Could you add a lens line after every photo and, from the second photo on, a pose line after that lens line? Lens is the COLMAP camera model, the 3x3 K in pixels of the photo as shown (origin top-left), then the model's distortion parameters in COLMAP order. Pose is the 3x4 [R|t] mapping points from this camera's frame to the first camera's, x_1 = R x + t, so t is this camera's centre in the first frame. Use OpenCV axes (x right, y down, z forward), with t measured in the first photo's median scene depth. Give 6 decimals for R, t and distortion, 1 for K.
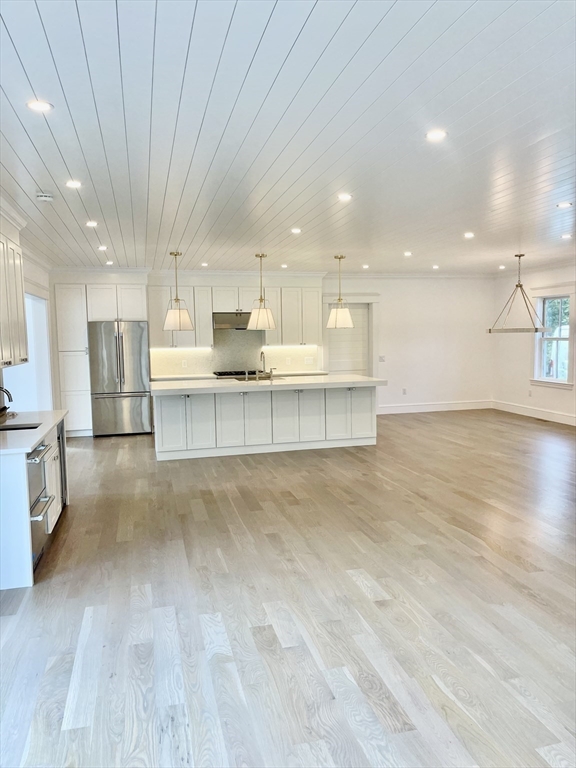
lens RADIAL K [[580.2, 0, 294.6], [0, 580.2, 383.5], [0, 0, 1]] dist [0.037214, -0.019936]
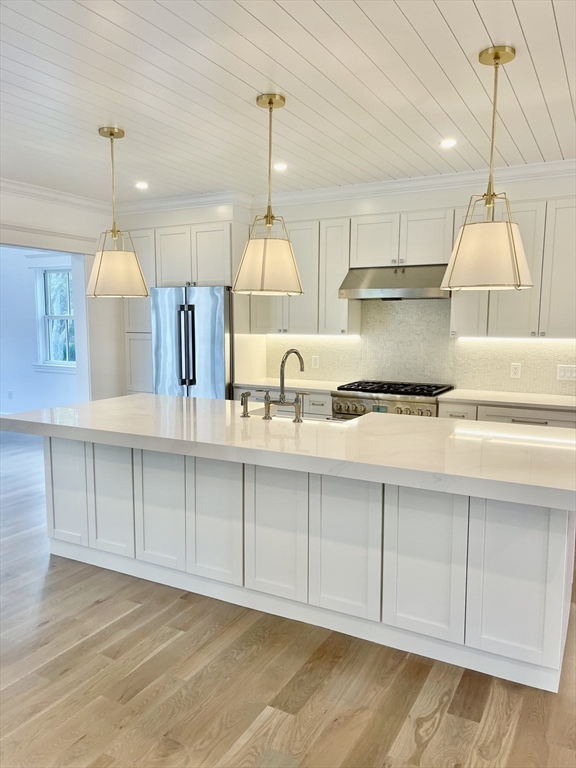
lens RADIAL K [[580.2, 0, 286.6], [0, 580.2, 379.8], [0, 0, 1]] dist [0.037214, -0.019936]
pose [[0.734770, 0.086480, -0.672781, 0.228631], [-0.074023, 0.996139, 0.047202, -0.053354], [0.674266, 0.015119, 0.738334, 0.728303]]
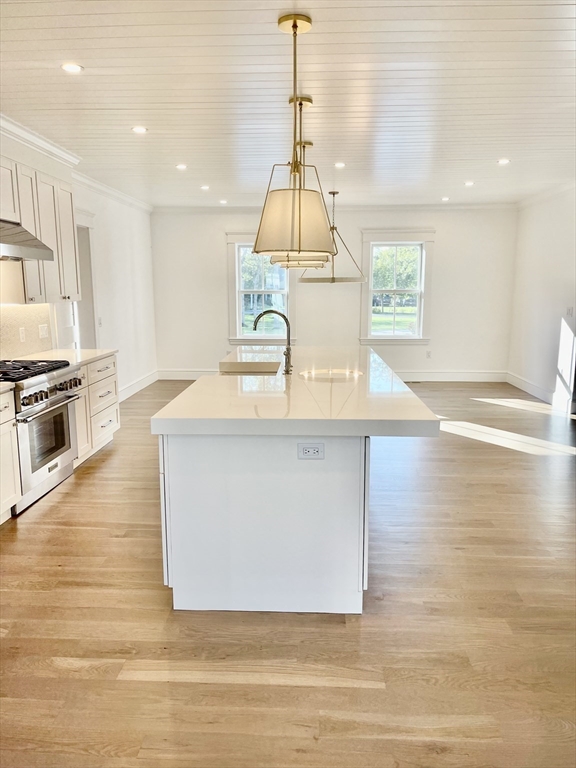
lens RADIAL K [[580.2, 0, 287.0], [0, 580.2, 386.3], [0, 0, 1]] dist [0.037214, -0.019936]
pose [[0.305599, -0.149622, 0.940331, -0.557343], [0.082273, 0.988032, 0.130474, -0.058689], [-0.948599, 0.037491, 0.314252, 0.897564]]
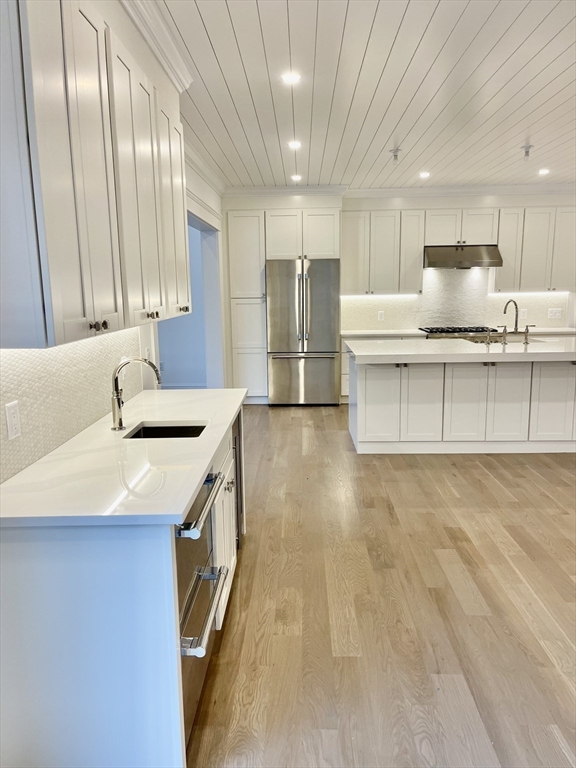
lens RADIAL K [[580.2, 0, 287.3], [0, 580.2, 384.2], [0, 0, 1]] dist [0.037214, -0.019936]
pose [[0.960953, 0.048212, -0.272478, -0.125240], [-0.023921, 0.995492, 0.091777, -0.014926], [0.275674, -0.081676, 0.957775, 0.292975]]
